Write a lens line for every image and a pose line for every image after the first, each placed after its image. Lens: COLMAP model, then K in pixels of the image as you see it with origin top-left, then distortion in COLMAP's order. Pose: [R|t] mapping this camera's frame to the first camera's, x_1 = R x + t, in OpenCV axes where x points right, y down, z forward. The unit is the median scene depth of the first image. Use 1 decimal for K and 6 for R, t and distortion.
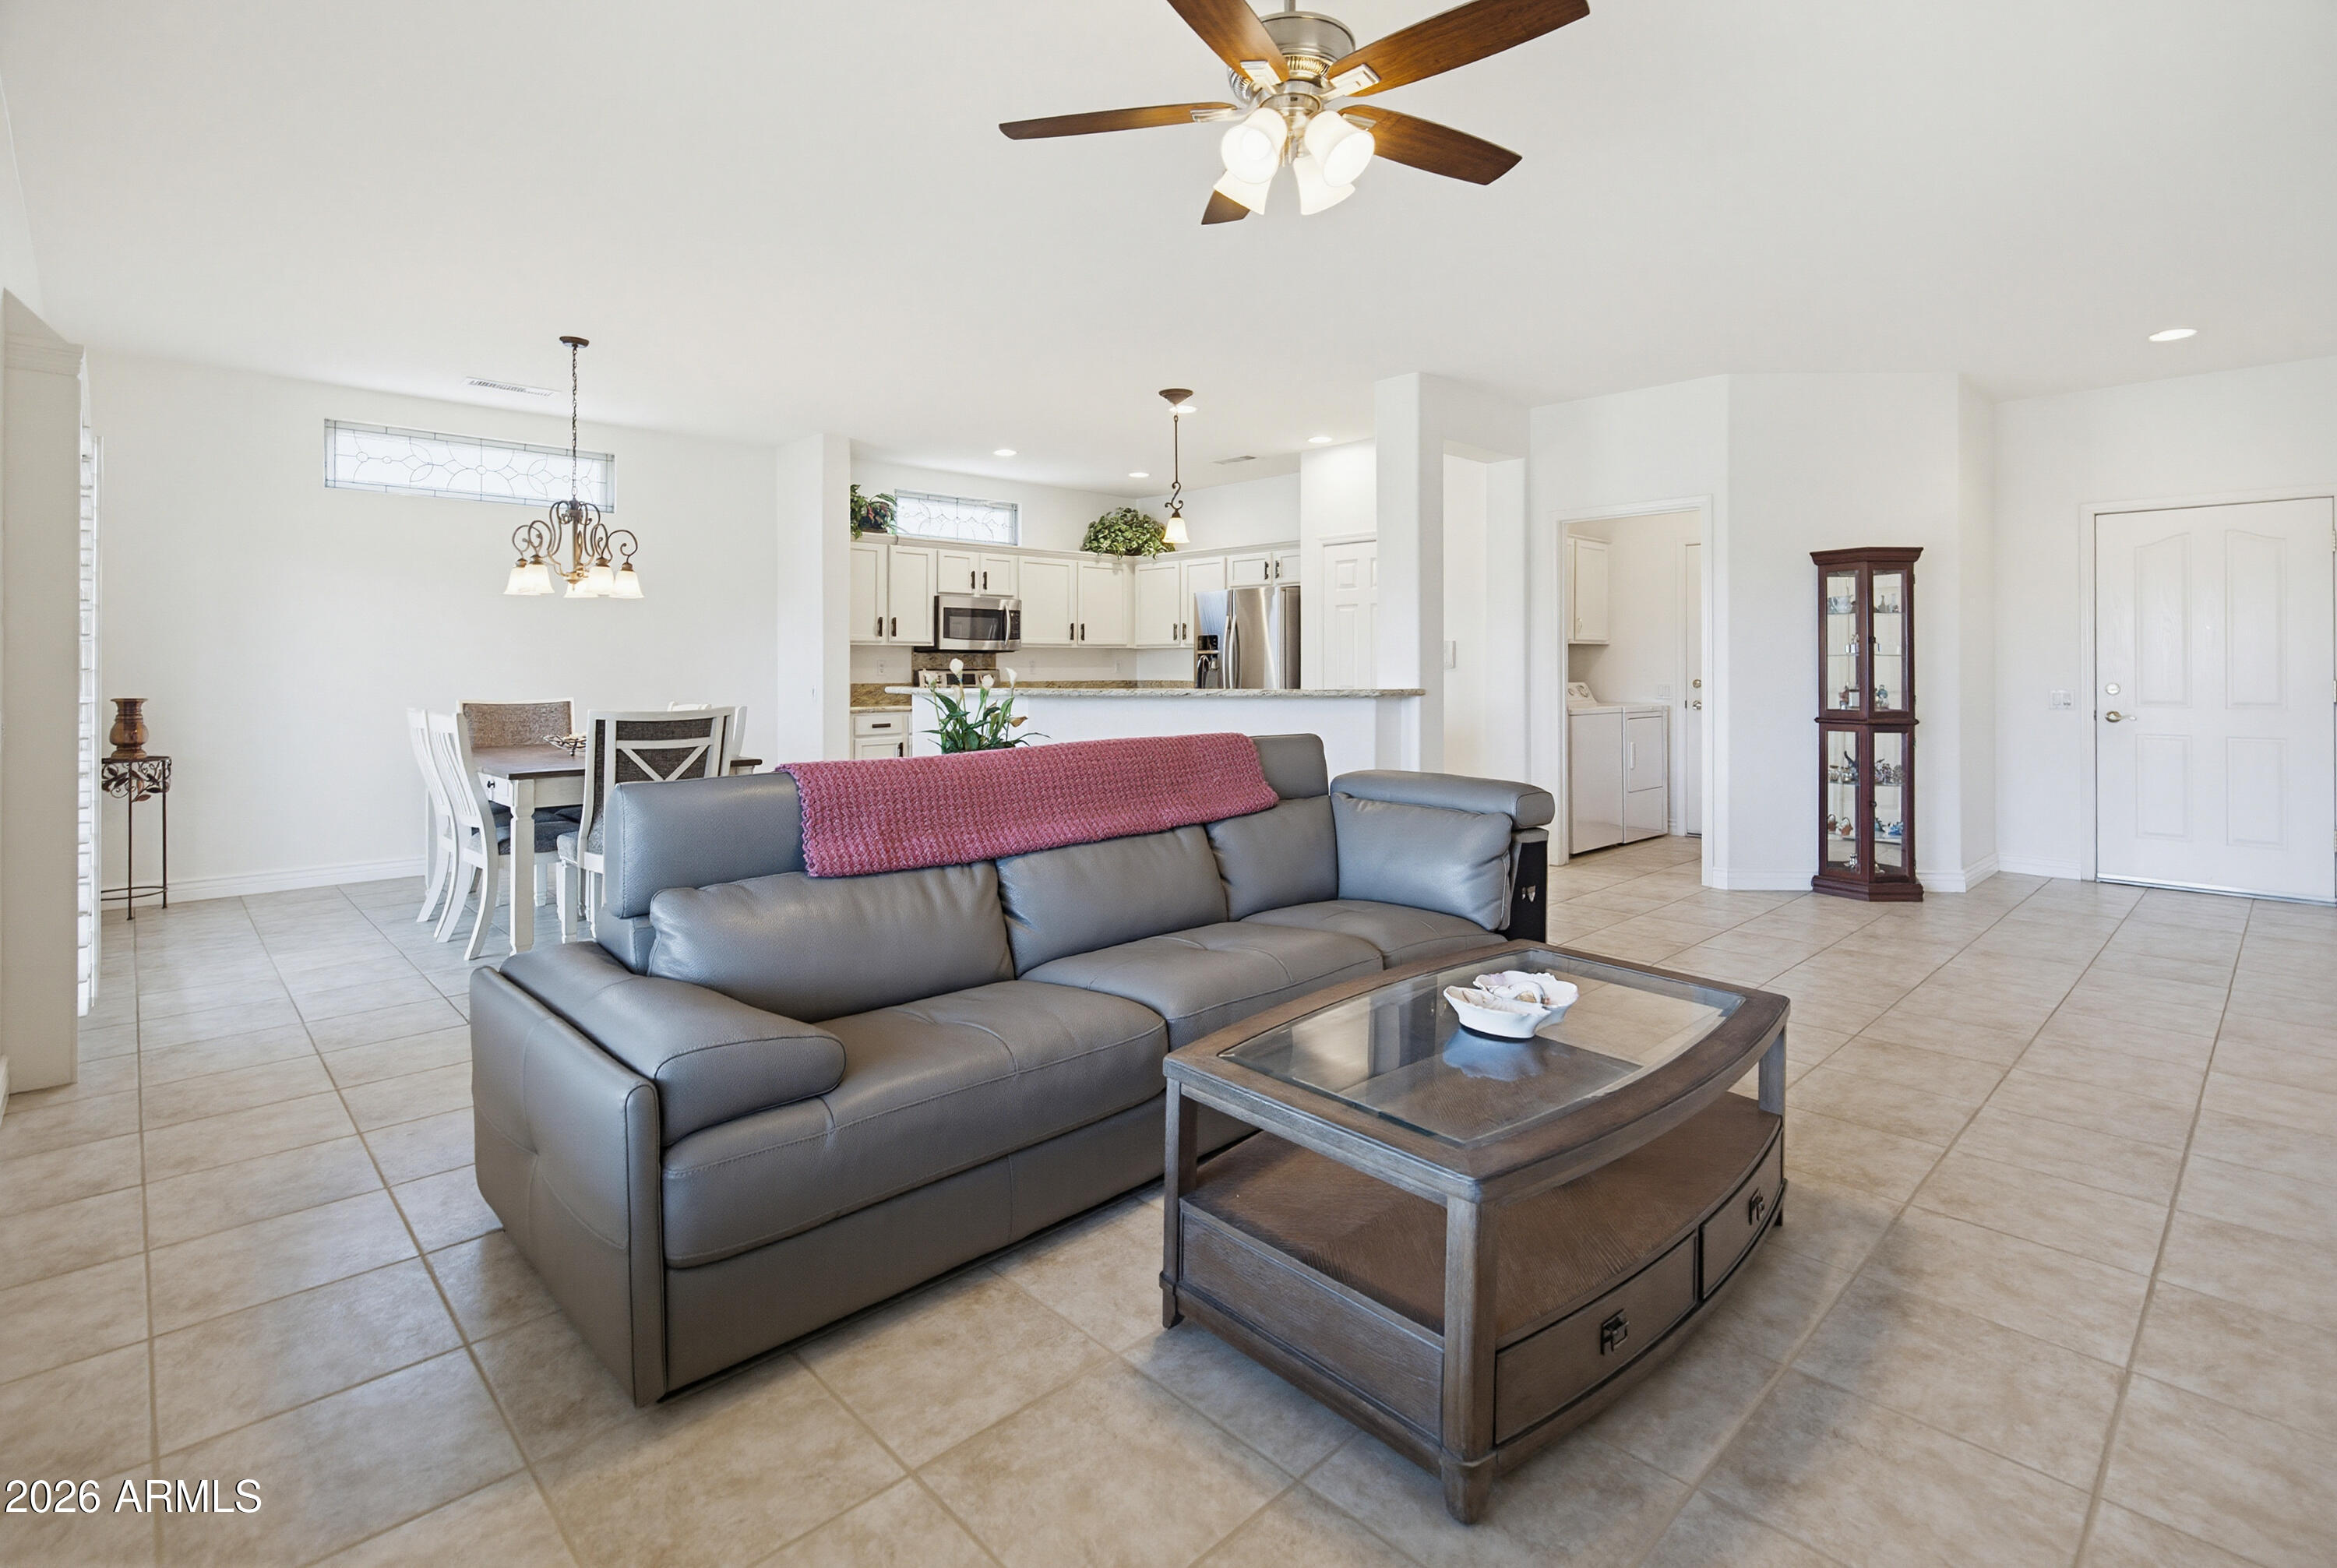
lens RADIAL K [[1090.0, 0, 1161.8], [0, 1090.0, 657.1], [0, 0, 1]] dist [-0.004175, 0.003029]
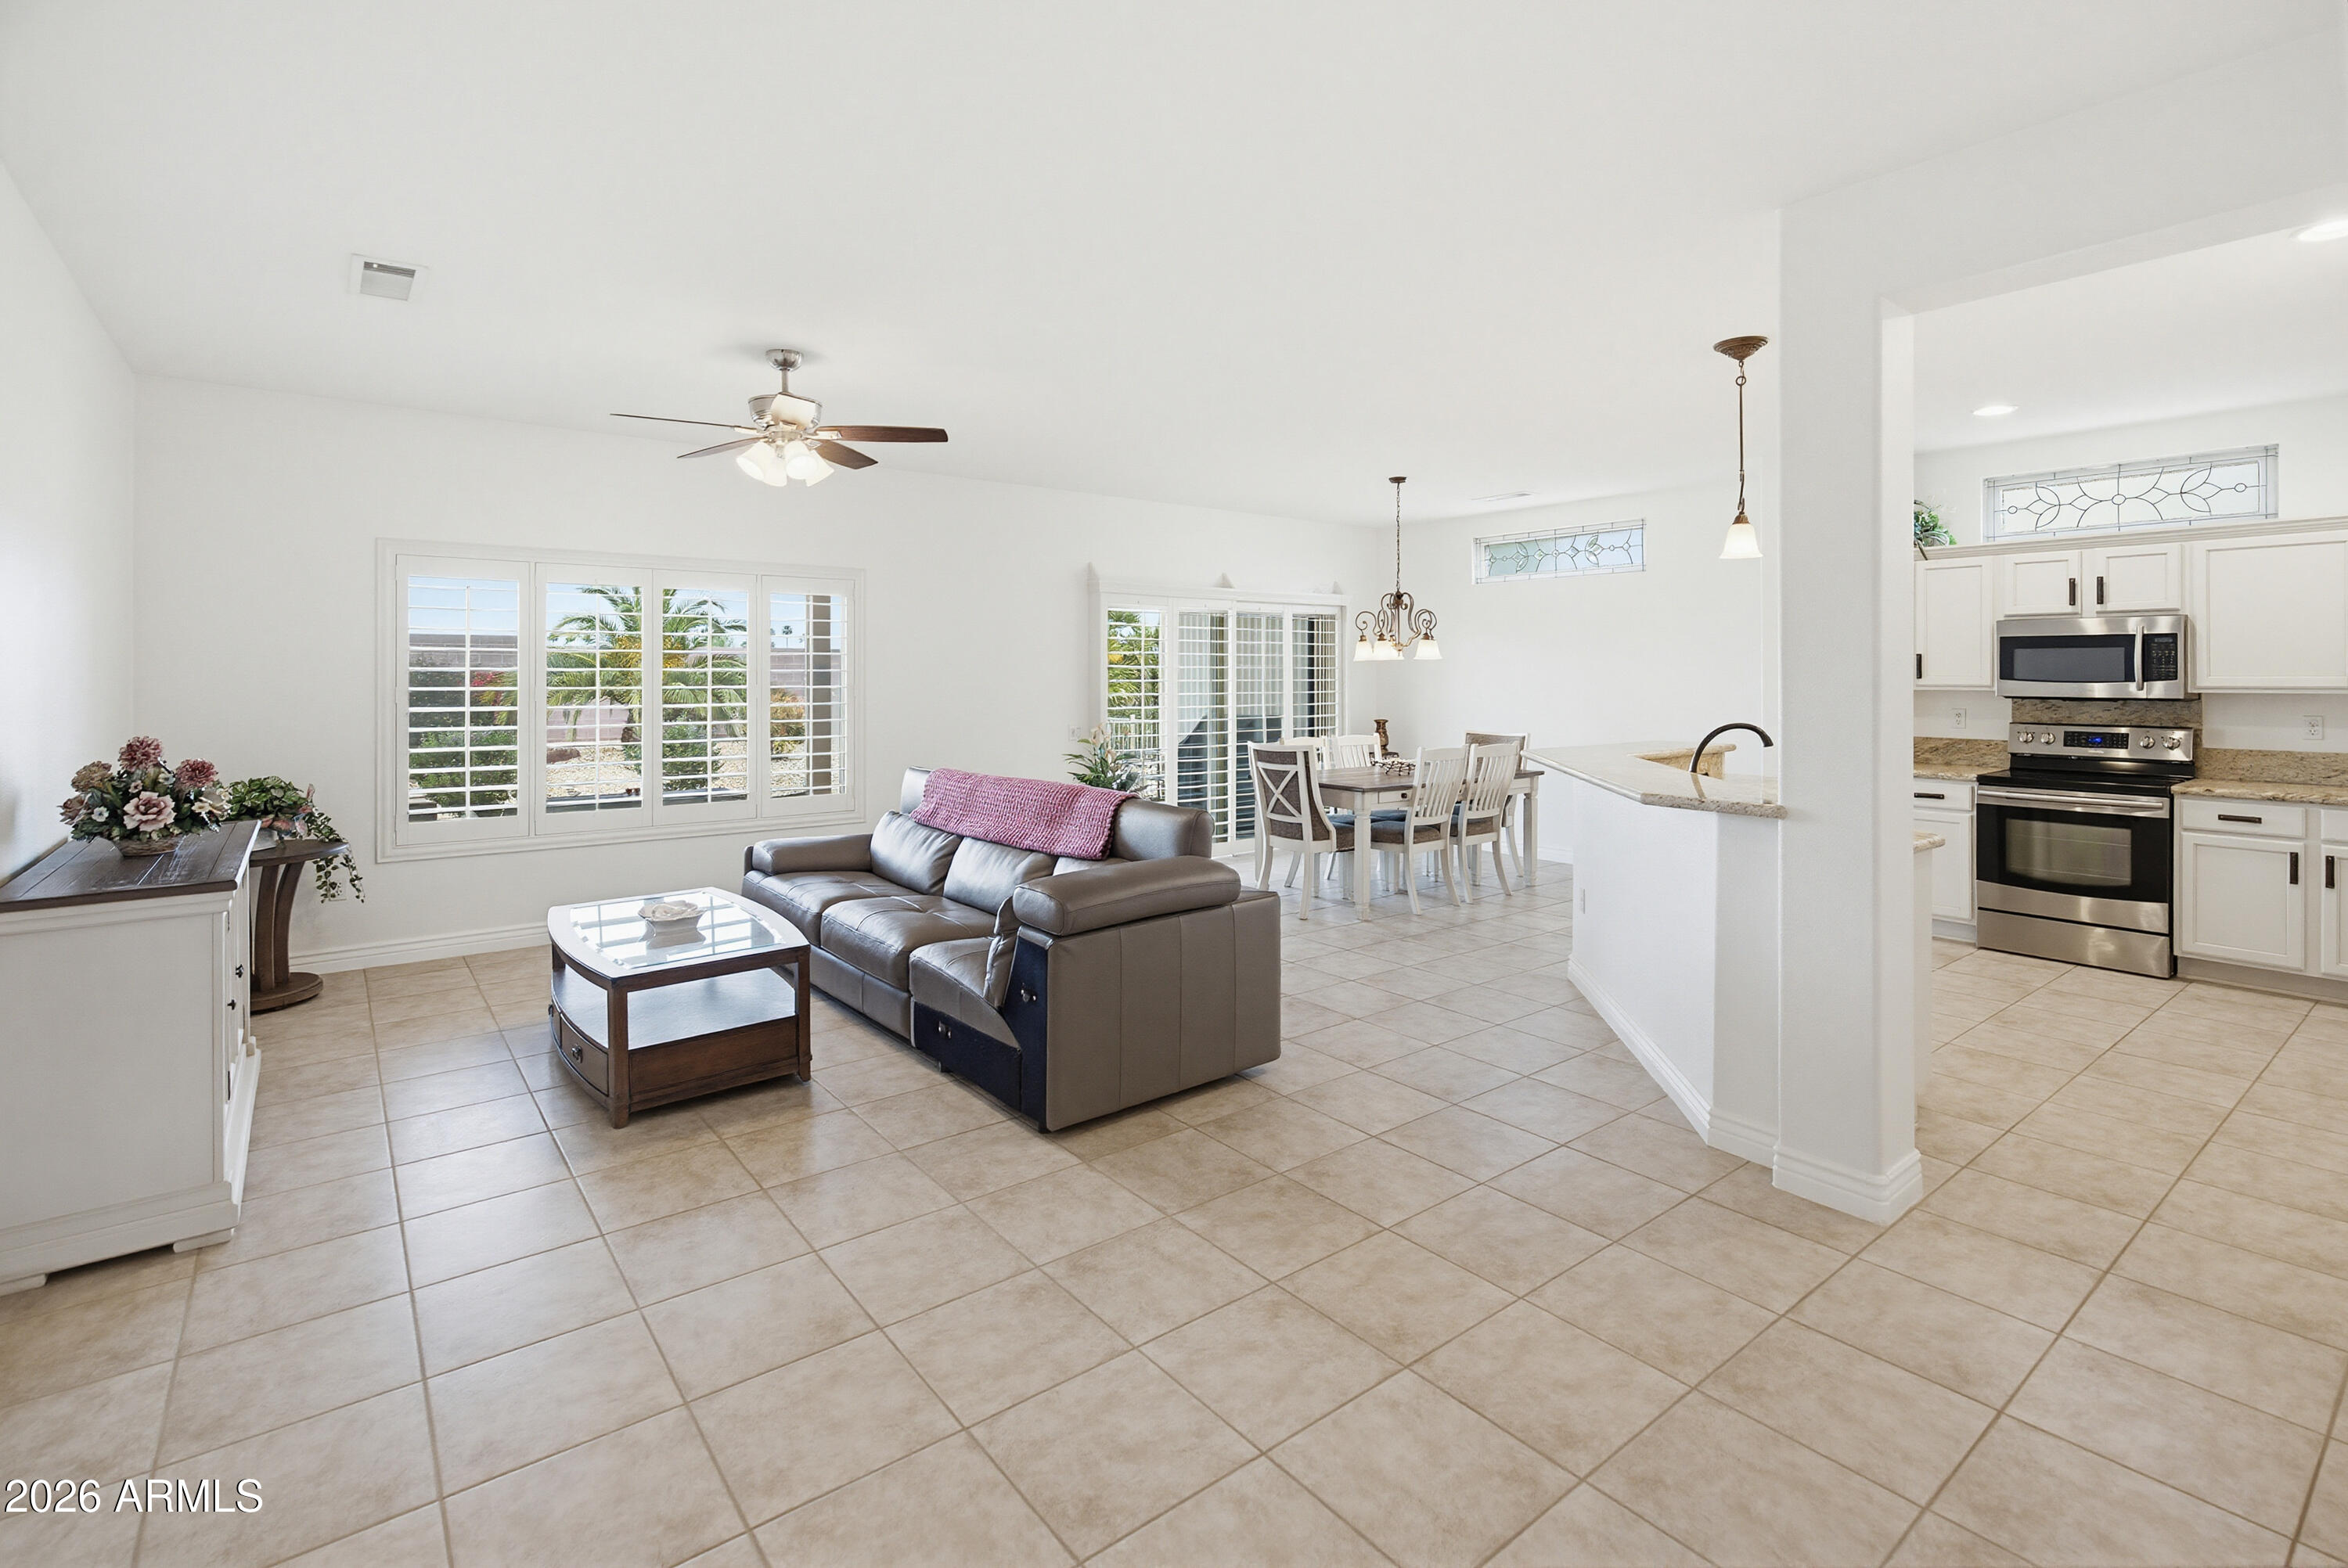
lens RADIAL K [[1095.0, 0, 1187.6], [0, 1095.0, 648.3], [0, 0, 1]] dist [-0.004175, 0.003029]
pose [[-0.084575, -0.021605, -0.996183, 0.574245], [0.007488, 0.999723, -0.022317, -0.027152], [0.996389, -0.009347, -0.084390, 0.547889]]
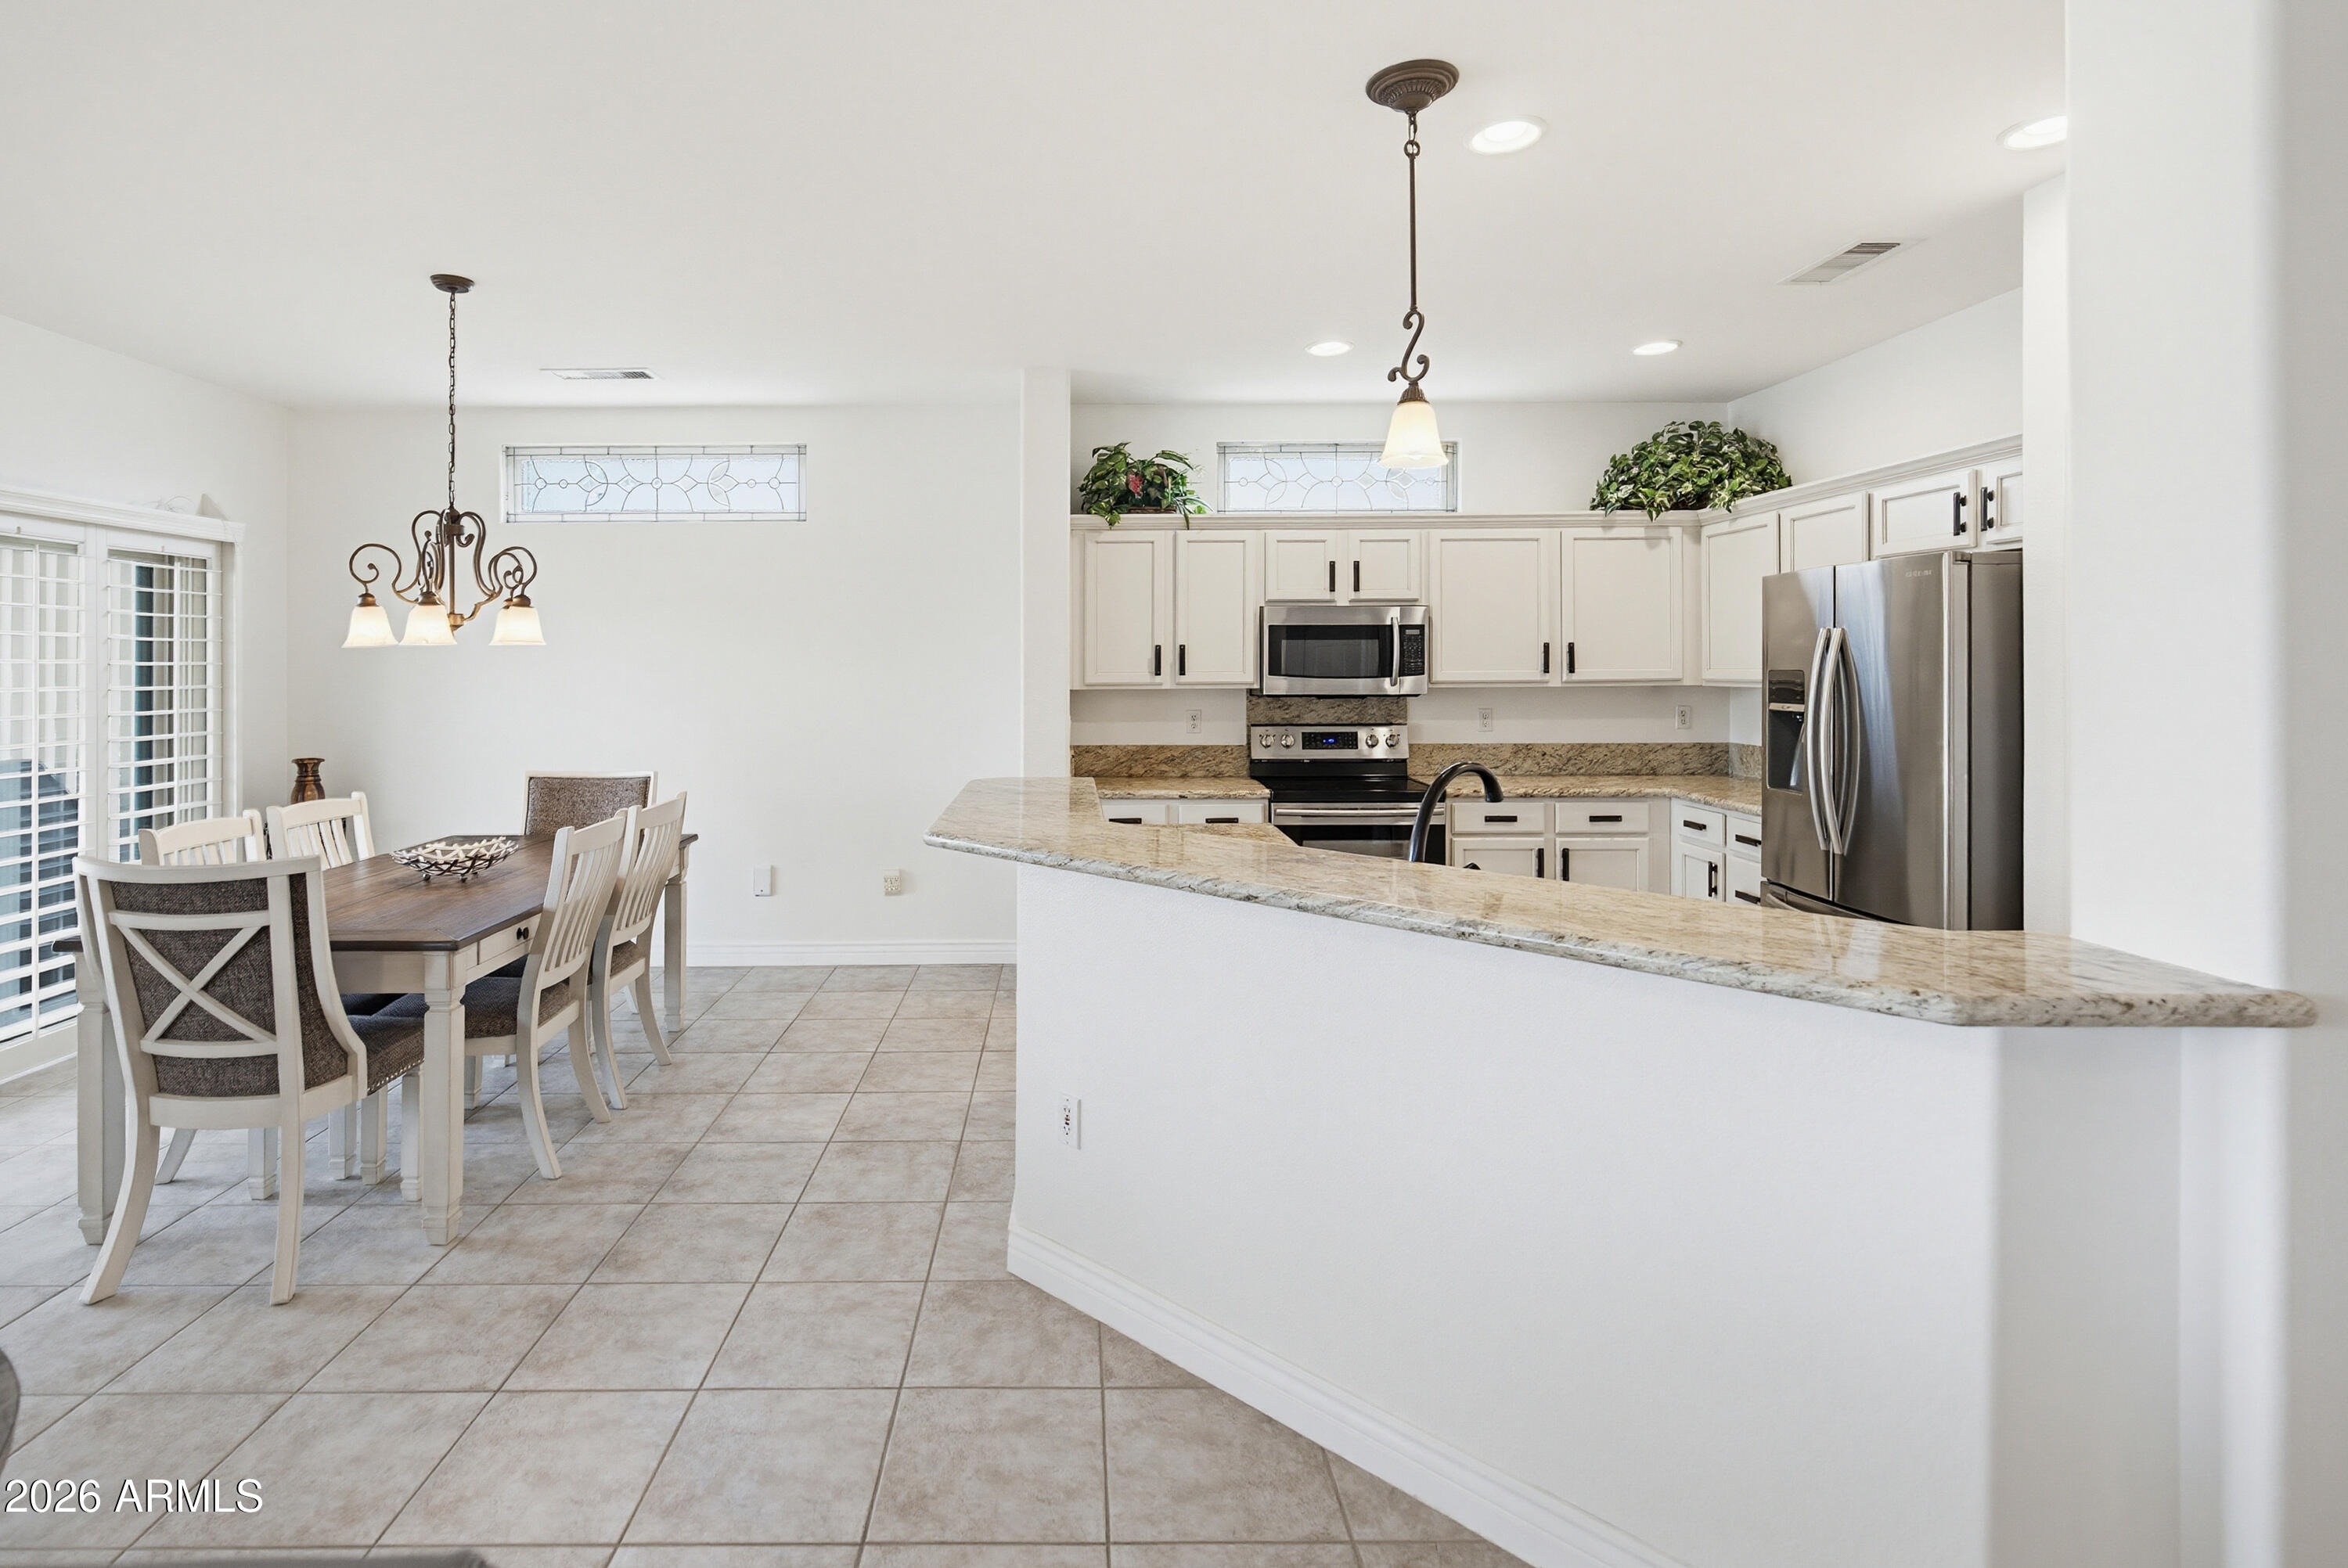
lens RADIAL K [[1132.1, 0, 1075.5], [0, 1132.1, 655.5], [0, 0, 1]] dist [0.001362, 0.001163]
pose [[0.726465, -0.009703, -0.687134, 0.158514], [0.009804, 0.999945, -0.003755, -0.028531], [0.687133, -0.004009, 0.726521, 0.483302]]
